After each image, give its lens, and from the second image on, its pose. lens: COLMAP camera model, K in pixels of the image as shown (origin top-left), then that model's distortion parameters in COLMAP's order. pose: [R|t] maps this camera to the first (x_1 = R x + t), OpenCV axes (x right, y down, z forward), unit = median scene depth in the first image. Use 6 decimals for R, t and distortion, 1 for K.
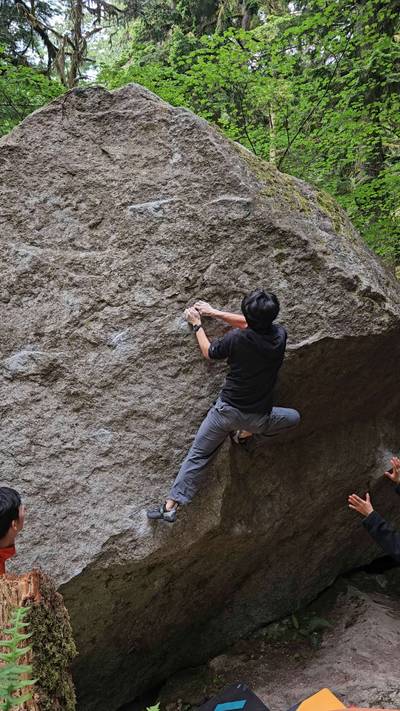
lens RADIAL K [[588.7, 0, 200.0], [0, 588.7, 355.5], [0, 0, 1]] dist [0.011509, -0.000832]
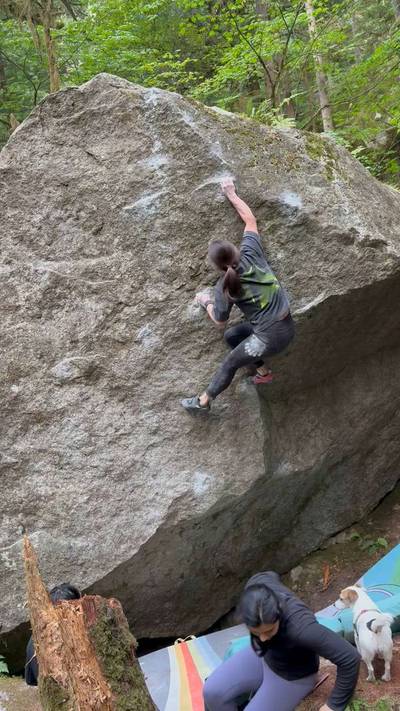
lens RADIAL K [[606.9, 0, 200.0], [0, 606.9, 355.5], [0, 0, 1]] dist [0.171915, -0.367568]
pose [[0.970983, -0.181383, -0.155861, 0.137718], [0.210017, 0.958471, 0.192943, -0.186745], [0.114391, -0.220078, 0.968752, -0.106094]]
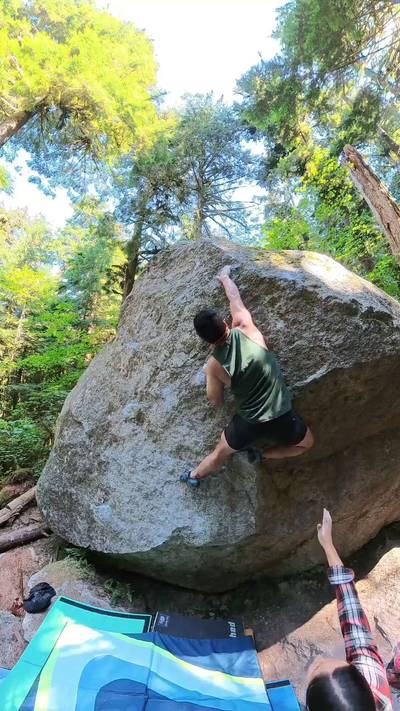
lens RADIAL K [[207.4, 0, 200.0], [0, 207.4, 355.5], [0, 0, 1]] dist [-0.178209, 0.031569]
pose [[0.825457, -0.187150, -0.532537, 0.201016], [0.116893, 0.979661, -0.163094, -0.026759], [0.552229, 0.072377, 0.830545, 0.626983]]
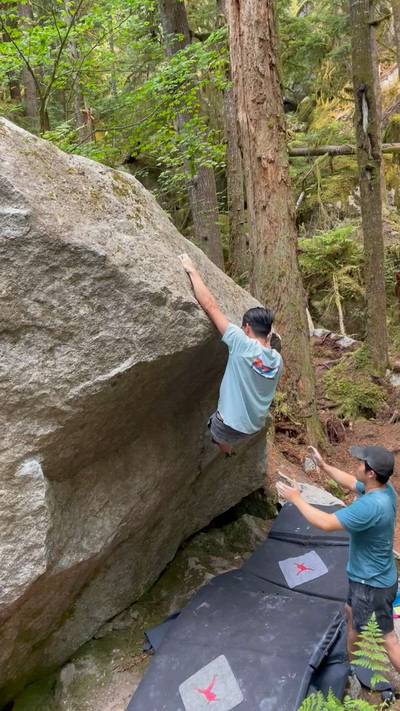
lens RADIAL K [[606.9, 0, 200.0], [0, 606.9, 355.5], [0, 0, 1]] dist [0.171915, -0.367568]
pose [[0.956801, -0.140393, 0.254599, 0.066646], [0.083494, 0.971482, 0.221927, -0.238455], [-0.278495, -0.191083, 0.941237, 0.093799]]
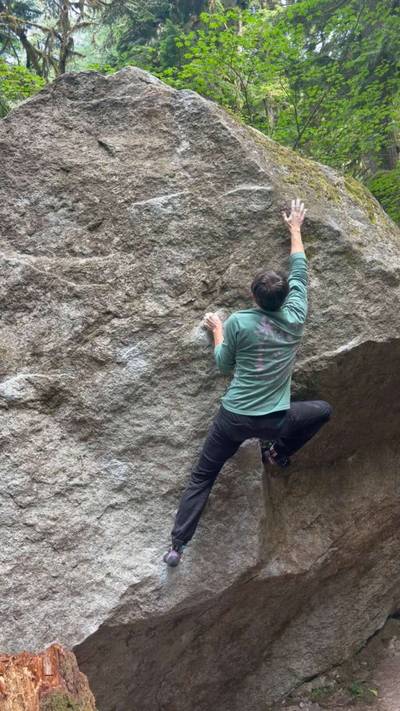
lens RADIAL K [[628.3, 0, 200.0], [0, 628.3, 355.5], [0, 0, 1]] dist [0.137065, -0.410900]
pose [[0.998779, -0.049262, -0.003579, -0.029619], [0.049120, 0.998263, -0.032536, 0.008298], [0.005175, 0.032321, 0.999464, 0.068460]]
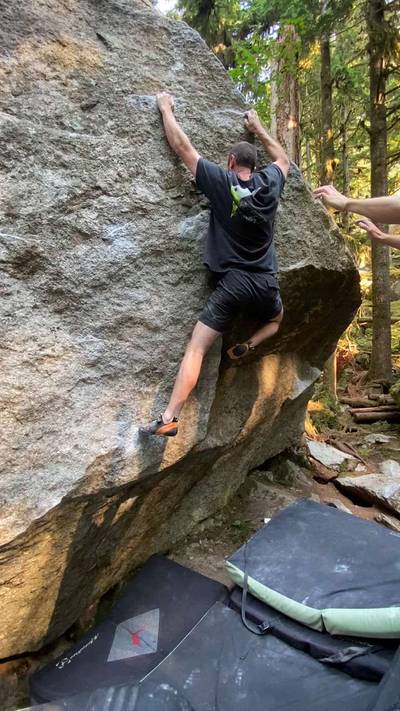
lens RADIAL K [[328.7, 0, 200.2], [0, 328.7, 354.4], [0, 0, 1]] dist [0.010204, -0.013161]
pose [[0.937613, 0.046451, 0.344565, -0.179673], [-0.053882, 0.998475, 0.012015, 0.138094], [-0.343481, -0.029832, 0.938686, 0.485262]]
